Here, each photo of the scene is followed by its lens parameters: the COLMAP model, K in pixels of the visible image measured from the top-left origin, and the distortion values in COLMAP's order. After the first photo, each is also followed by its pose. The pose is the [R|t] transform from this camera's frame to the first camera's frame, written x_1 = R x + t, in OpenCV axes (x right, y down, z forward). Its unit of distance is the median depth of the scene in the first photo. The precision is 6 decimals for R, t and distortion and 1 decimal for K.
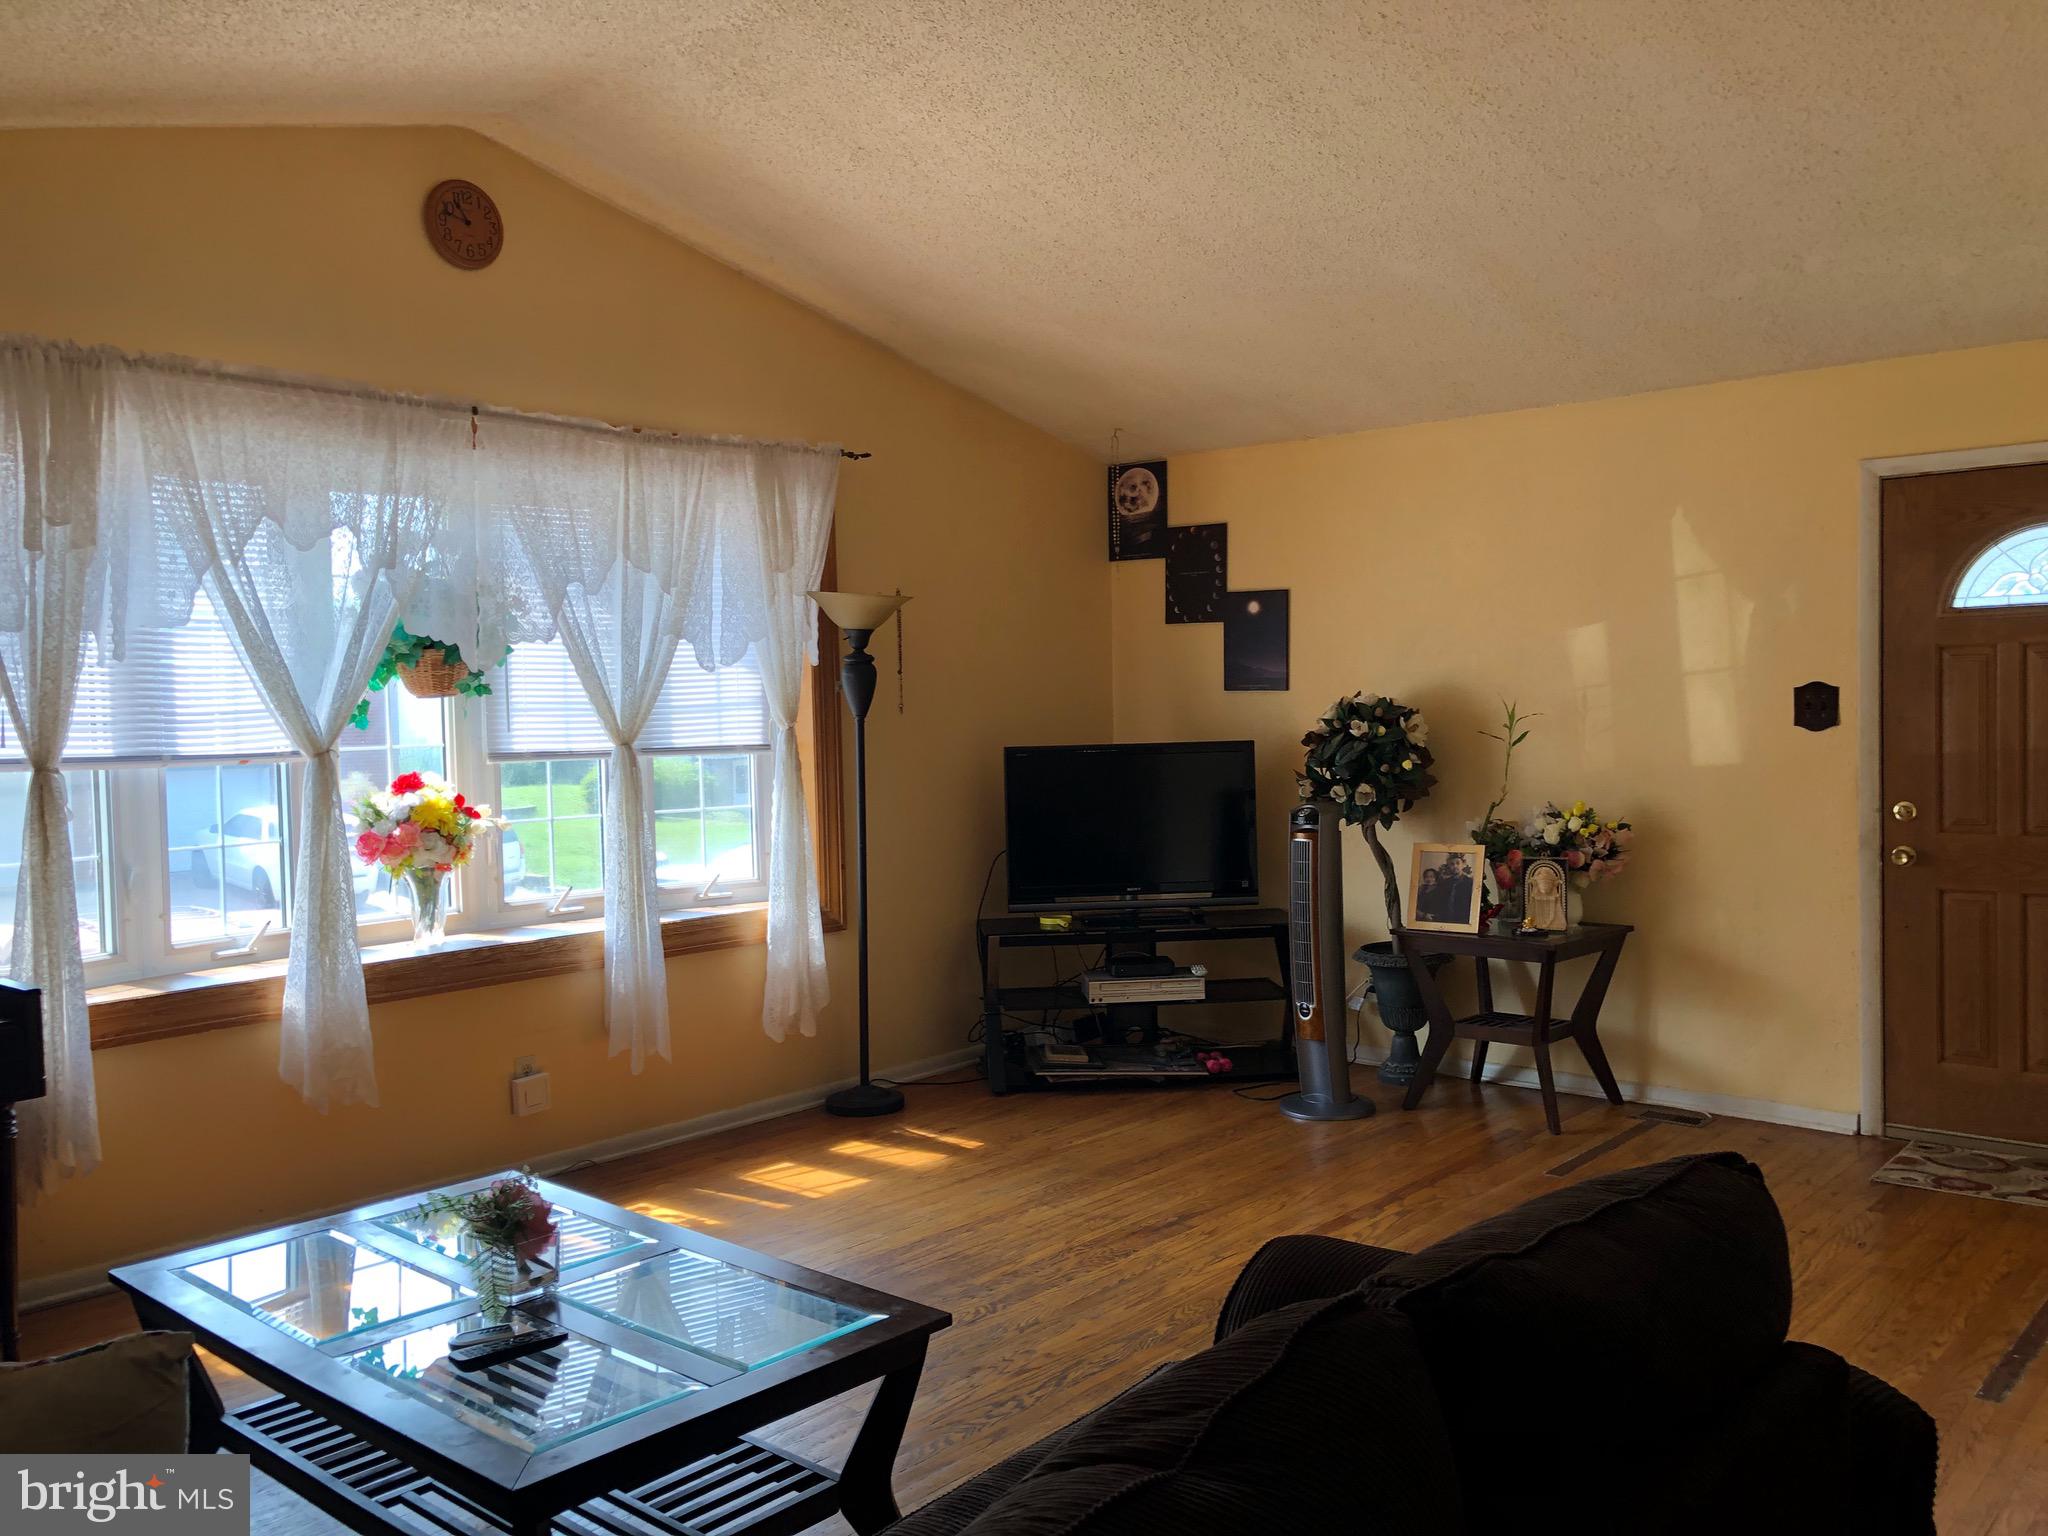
lens RADIAL K [[1678.1, 0, 1042.6], [0, 1678.1, 748.0], [0, 0, 1]] dist [0.048224, -0.060853]
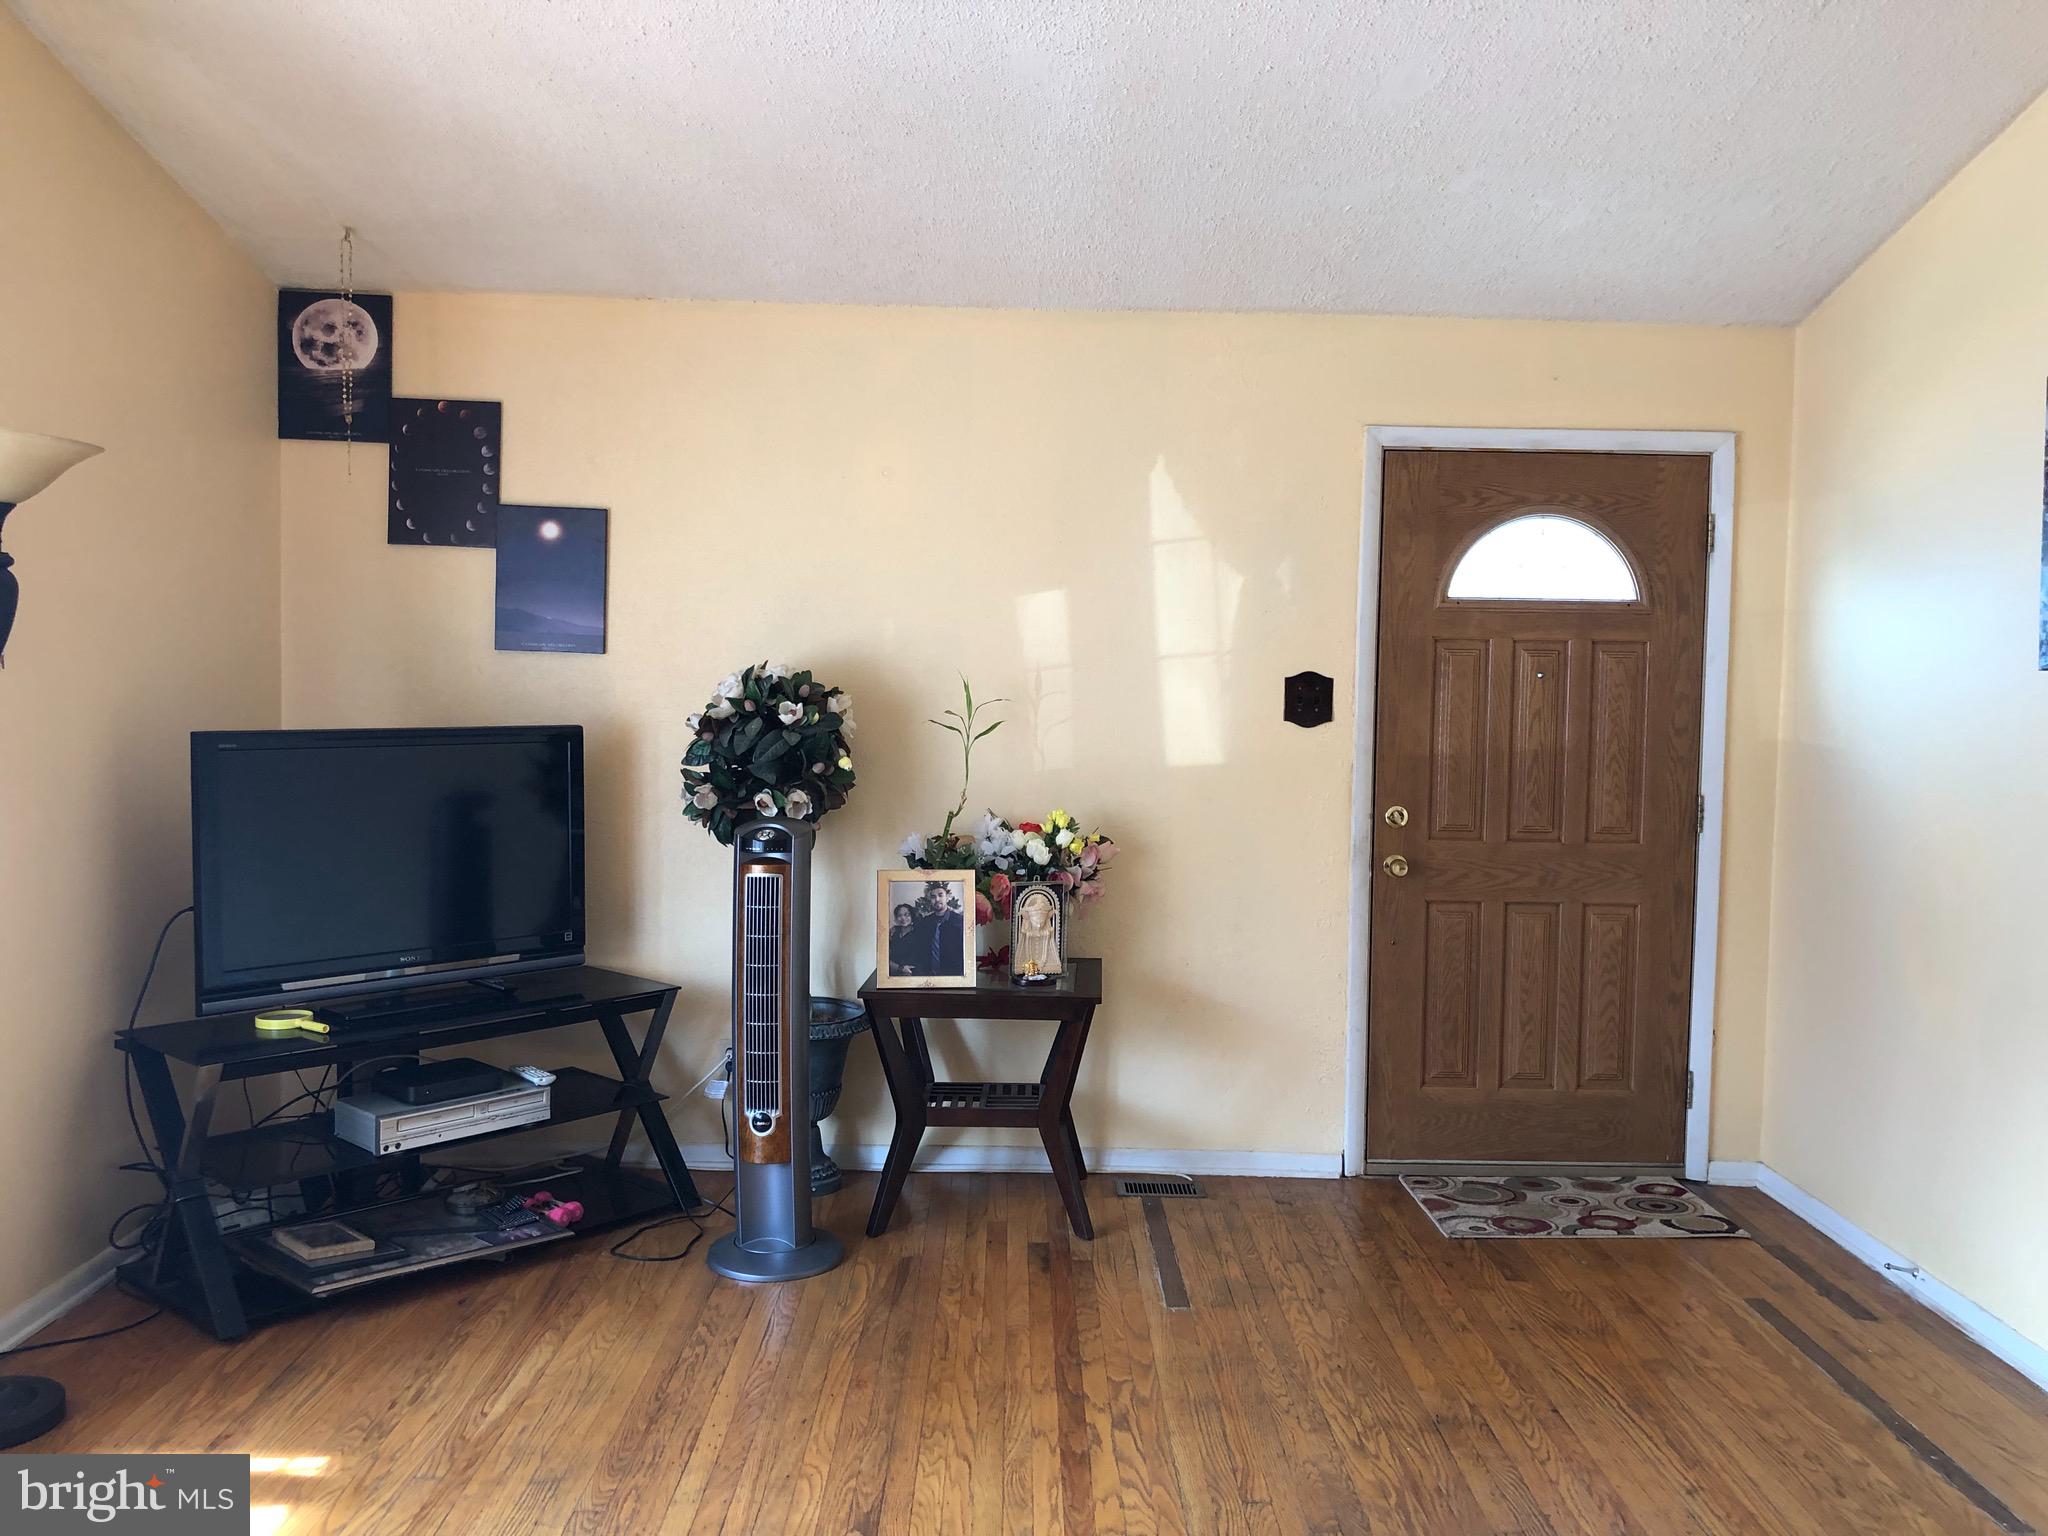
lens RADIAL K [[1678.1, 0, 1021.8], [0, 1678.1, 743.9], [0, 0, 1]] dist [0.048224, -0.060853]
pose [[0.742641, 0.005134, 0.669670, -0.231370], [-0.014979, 0.999848, 0.008946, -0.006541], [-0.669522, -0.016675, 0.742605, 0.426216]]
